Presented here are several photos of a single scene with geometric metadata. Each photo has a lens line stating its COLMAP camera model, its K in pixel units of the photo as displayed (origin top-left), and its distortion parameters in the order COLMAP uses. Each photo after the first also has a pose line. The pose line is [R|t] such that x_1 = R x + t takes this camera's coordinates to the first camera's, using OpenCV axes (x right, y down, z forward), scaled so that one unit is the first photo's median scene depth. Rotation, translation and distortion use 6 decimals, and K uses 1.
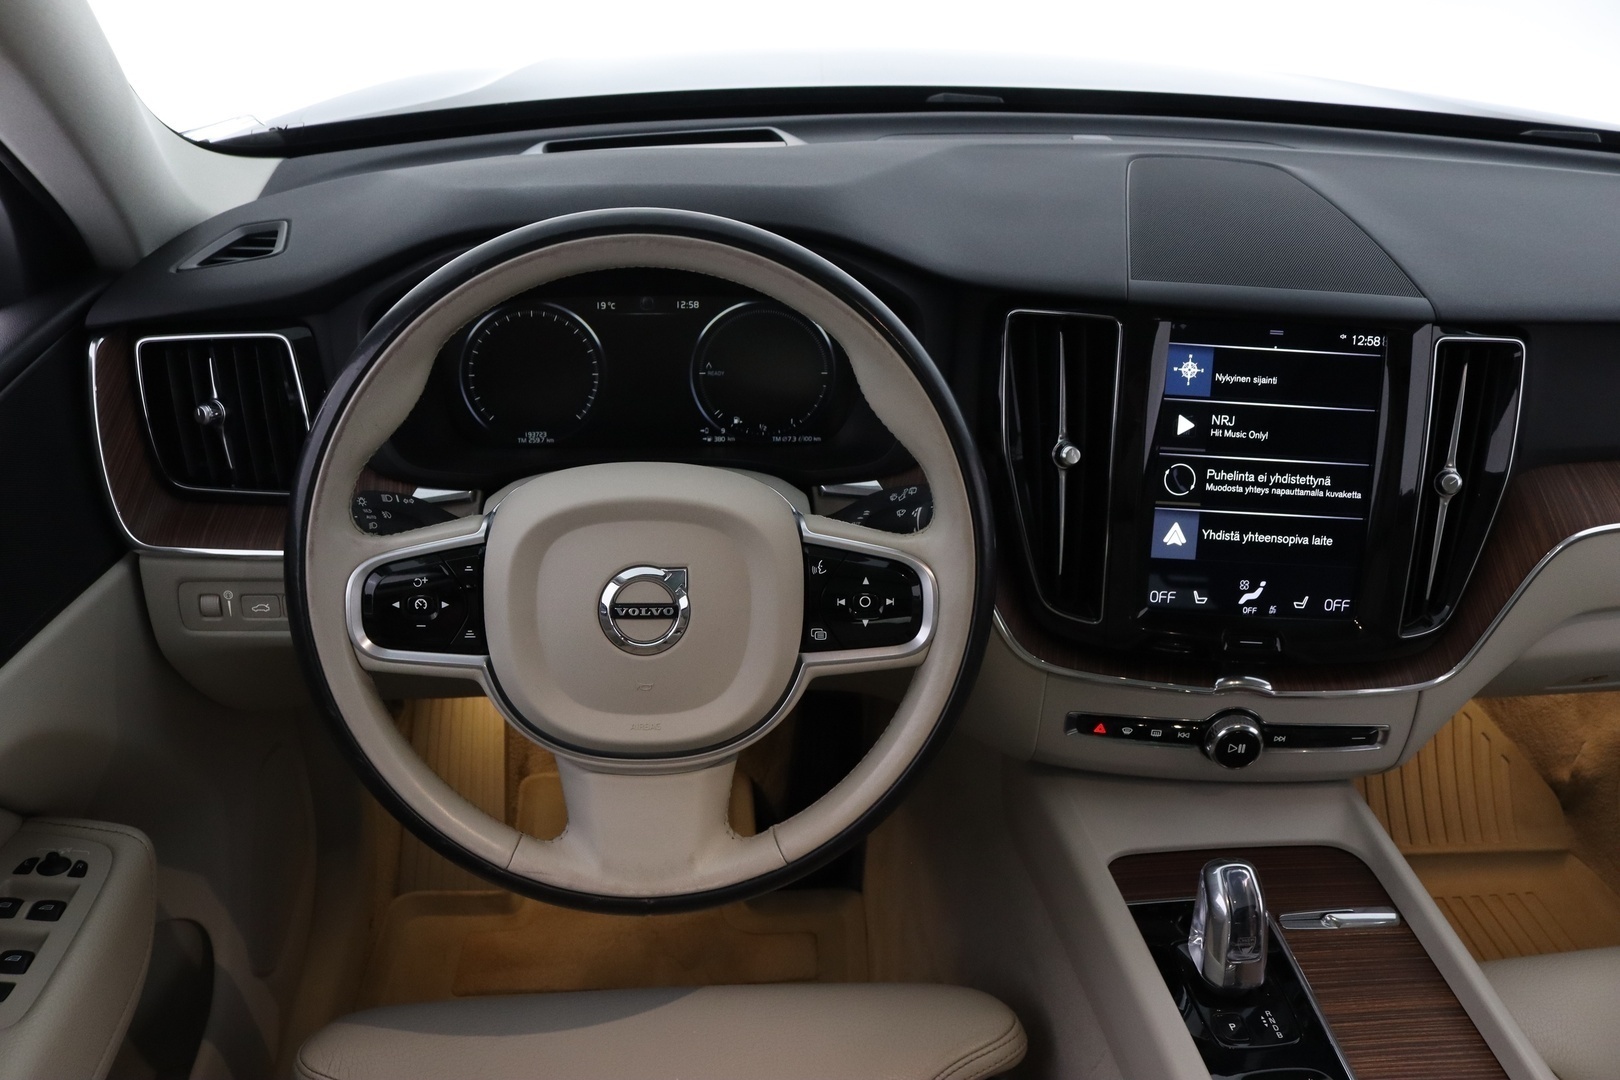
lens RADIAL K [[1323.3, 0, 787.1], [0, 1323.3, 561.5], [0, 0, 1]] dist [-0.163479, 0.122046]
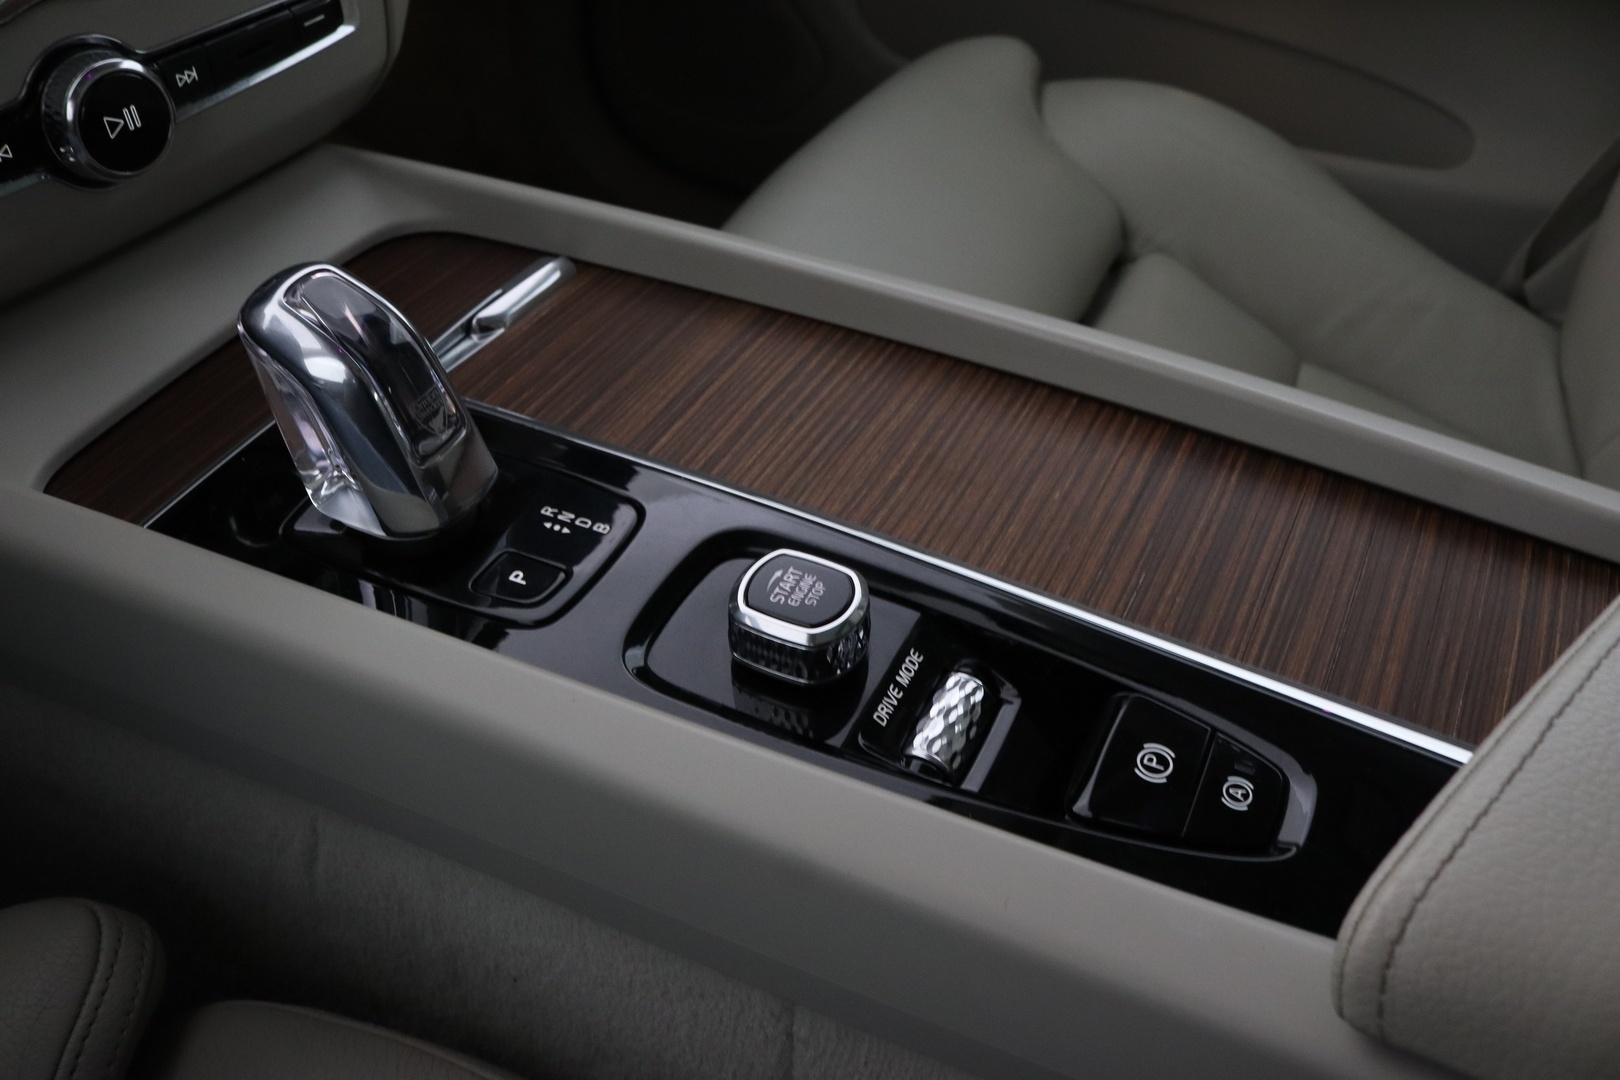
lens RADIAL K [[1323.3, 0, 787.1], [0, 1323.3, 561.5], [0, 0, 1]] dist [-0.163479, 0.122046]
pose [[0.512578, -0.597817, 0.616343, 0.106587], [0.417240, 0.800783, 0.429718, 0.180087], [-0.750450, 0.036899, 0.659896, 0.559945]]
